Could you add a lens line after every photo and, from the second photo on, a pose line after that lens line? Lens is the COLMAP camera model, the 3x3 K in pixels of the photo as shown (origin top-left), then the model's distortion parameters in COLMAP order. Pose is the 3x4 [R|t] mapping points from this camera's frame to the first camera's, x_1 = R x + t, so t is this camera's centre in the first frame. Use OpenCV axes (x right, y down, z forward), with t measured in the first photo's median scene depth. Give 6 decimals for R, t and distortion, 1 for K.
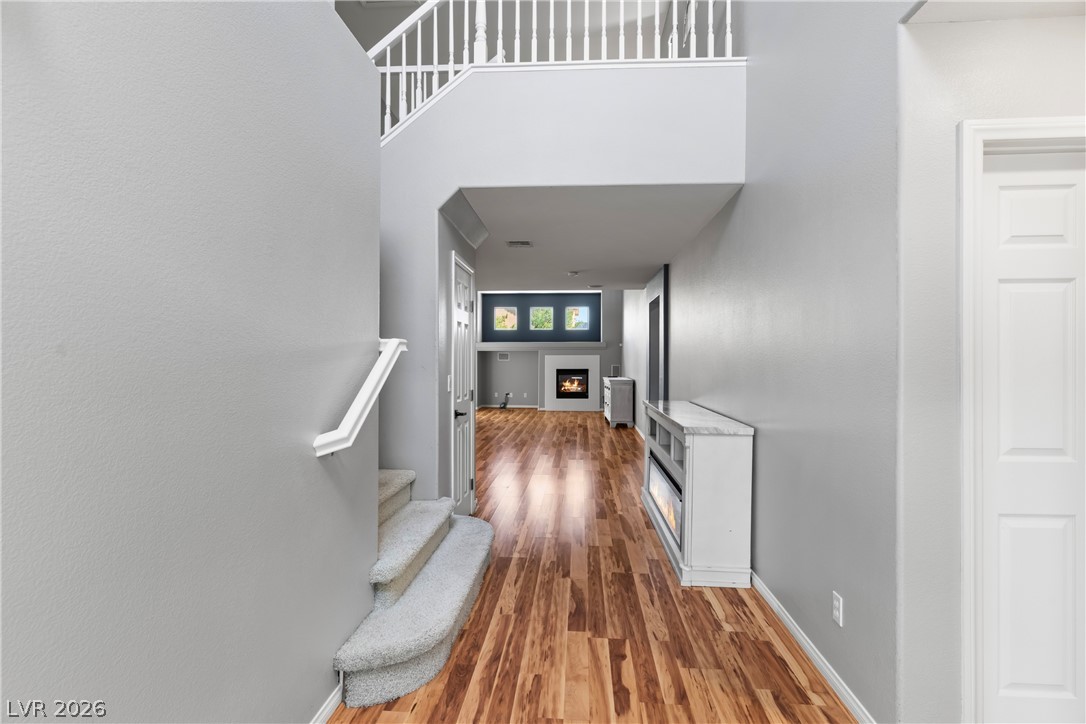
lens RADIAL K [[516.6, 0, 543.2], [0, 516.6, 367.1], [0, 0, 1]] dist [-0.000385, 0.002086]
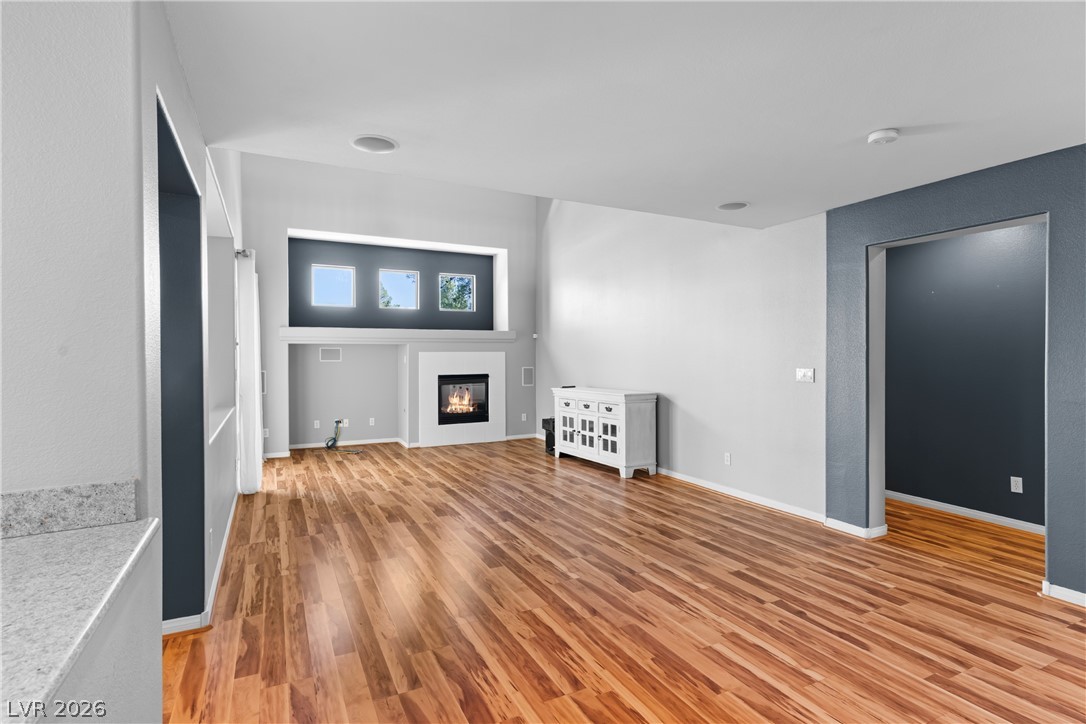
lens RADIAL K [[544.2, 0, 547.2], [0, 544.2, 352.9], [0, 0, 1]] dist [0.002823, 0.001072]
pose [[0.855993, -0.000843, 0.516987, -0.189116], [0.013279, 0.999705, -0.020357, -0.007305], [-0.516817, 0.024291, 0.855751, 0.399681]]
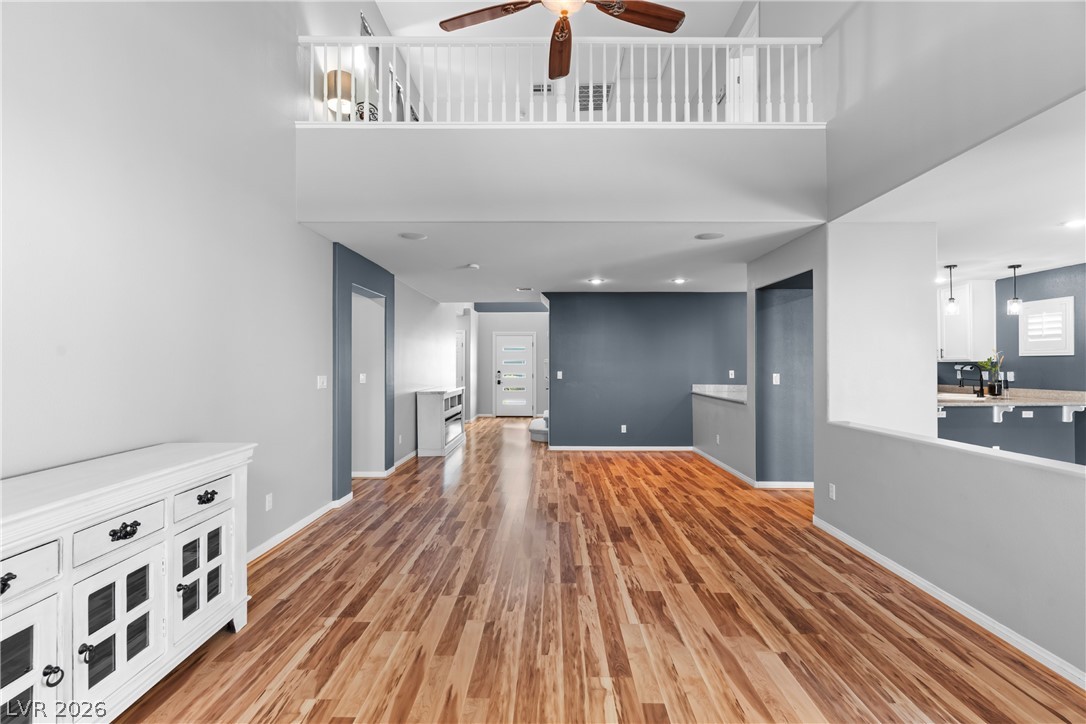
lens RADIAL K [[516.6, 0, 543.0], [0, 516.6, 361.5], [0, 0, 1]] dist [-0.000385, 0.002086]
pose [[-0.998655, -0.000628, -0.051840, -0.006209], [-0.001256, 0.999926, 0.012091, -0.016413], [0.051828, 0.012140, -0.998582, 0.958129]]
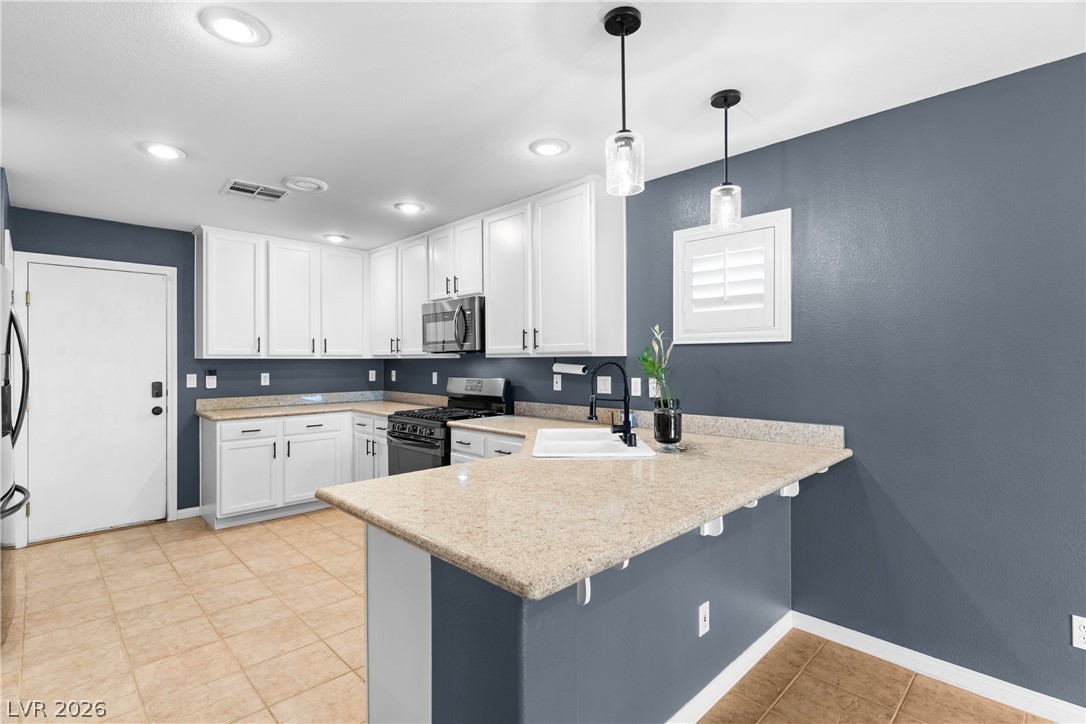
lens RADIAL K [[516.6, 0, 547.5], [0, 516.6, 360.6], [0, 0, 1]] dist [-0.000385, 0.002086]
pose [[-0.663309, -0.000864, -0.748345, -0.273503], [-0.011064, 0.999901, 0.008652, -0.010172], [0.748264, 0.014019, -0.663253, 0.601241]]
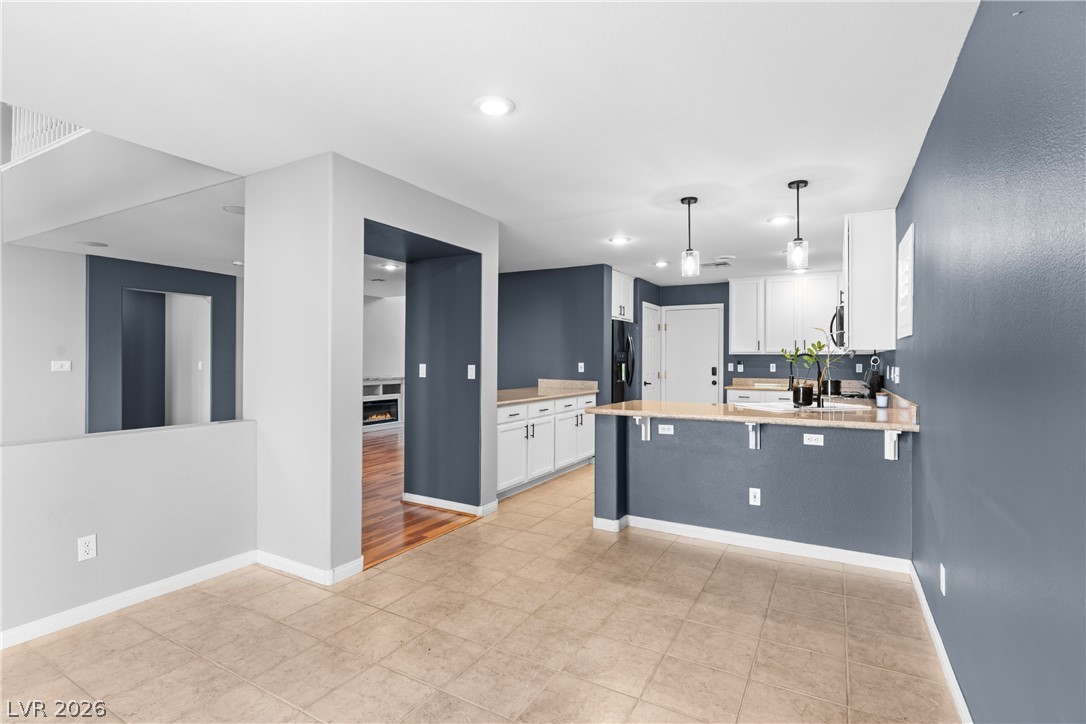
lens RADIAL K [[516.6, 0, 544.5], [0, 516.6, 359.8], [0, 0, 1]] dist [-0.000385, 0.002086]
pose [[-0.903208, -0.006970, 0.429146, -0.430720], [0.000219, 0.999861, 0.016700, -0.009835], [-0.429202, 0.015178, -0.903081, 0.823998]]
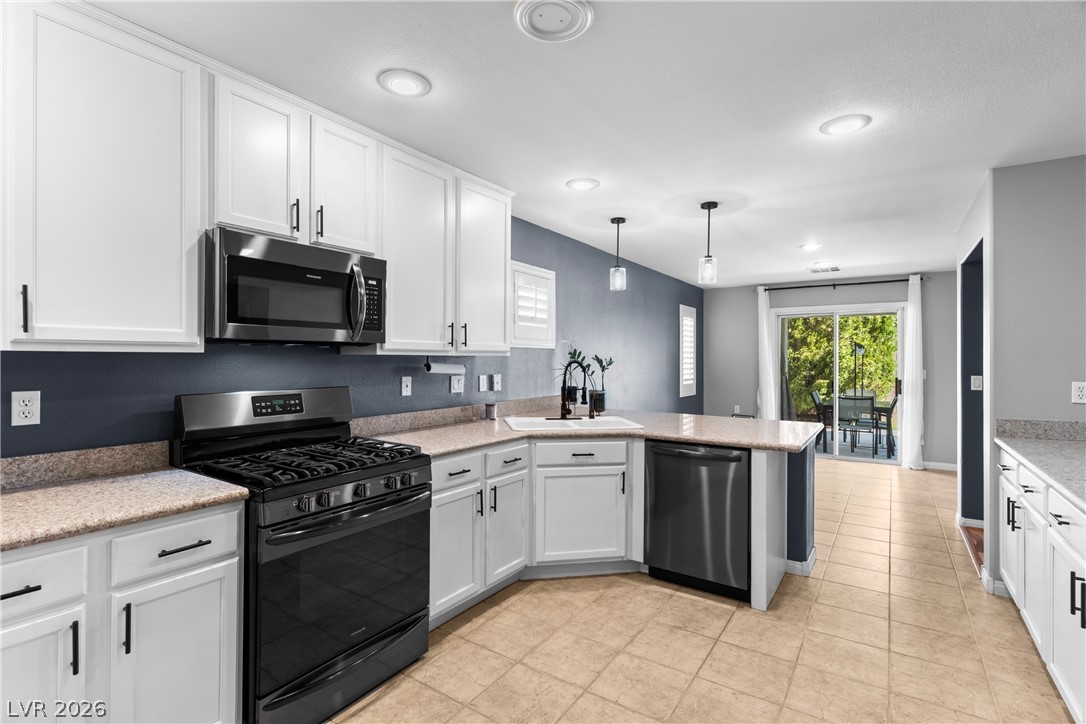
lens RADIAL K [[516.6, 0, 541.1], [0, 516.6, 361.1], [0, 0, 1]] dist [-0.000385, 0.002086]
pose [[0.864138, 0.000580, -0.503255, -0.319687], [-0.009858, 0.999827, -0.015776, -0.003893], [0.503158, 0.018593, 0.863994, 0.243199]]
